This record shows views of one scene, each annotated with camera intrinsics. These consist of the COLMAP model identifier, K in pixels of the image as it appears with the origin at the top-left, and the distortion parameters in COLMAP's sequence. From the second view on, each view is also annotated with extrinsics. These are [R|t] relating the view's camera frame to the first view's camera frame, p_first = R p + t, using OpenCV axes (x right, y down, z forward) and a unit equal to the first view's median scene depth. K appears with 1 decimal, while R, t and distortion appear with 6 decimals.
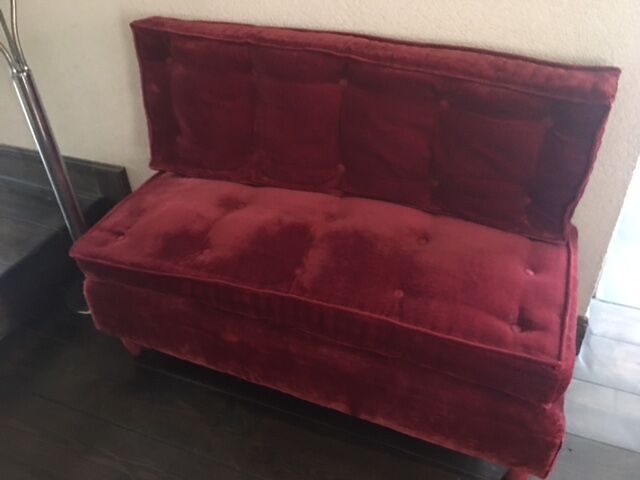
lens RADIAL K [[557.2, 0, 320.0], [0, 557.2, 240.0], [0, 0, 1]] dist [0.012265, -0.006042]
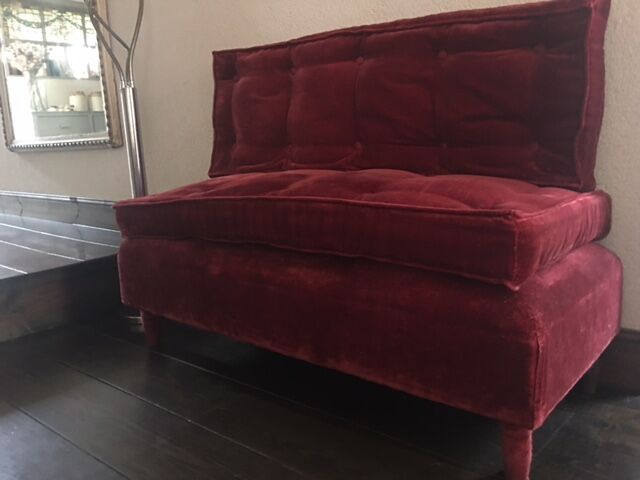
lens RADIAL K [[557.2, 0, 320.0], [0, 557.2, 240.0], [0, 0, 1]] dist [0.012265, -0.006042]
pose [[0.951225, 0.046789, -0.304930, 0.311435], [-0.175529, 0.894925, -0.410242, 0.493455], [0.253695, 0.443756, 0.859488, 0.177250]]
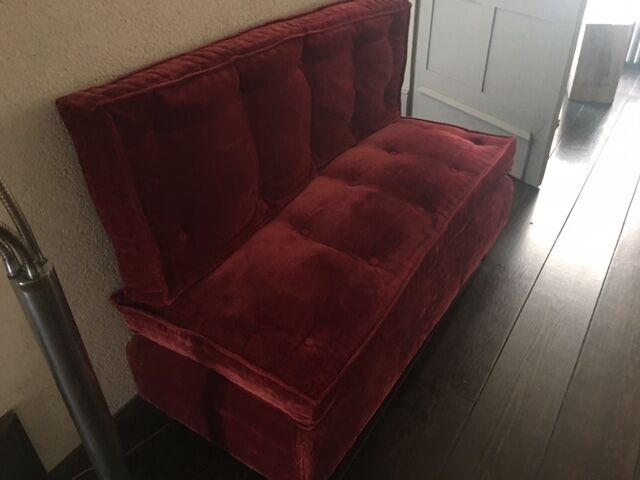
lens RADIAL K [[557.2, 0, 320.0], [0, 557.2, 240.0], [0, 0, 1]] dist [0.012265, -0.006042]
pose [[0.182029, -0.532897, 0.826370, -0.940425], [0.606380, 0.722417, 0.332291, -0.355787], [-0.774060, 0.440608, 0.454638, 0.629488]]
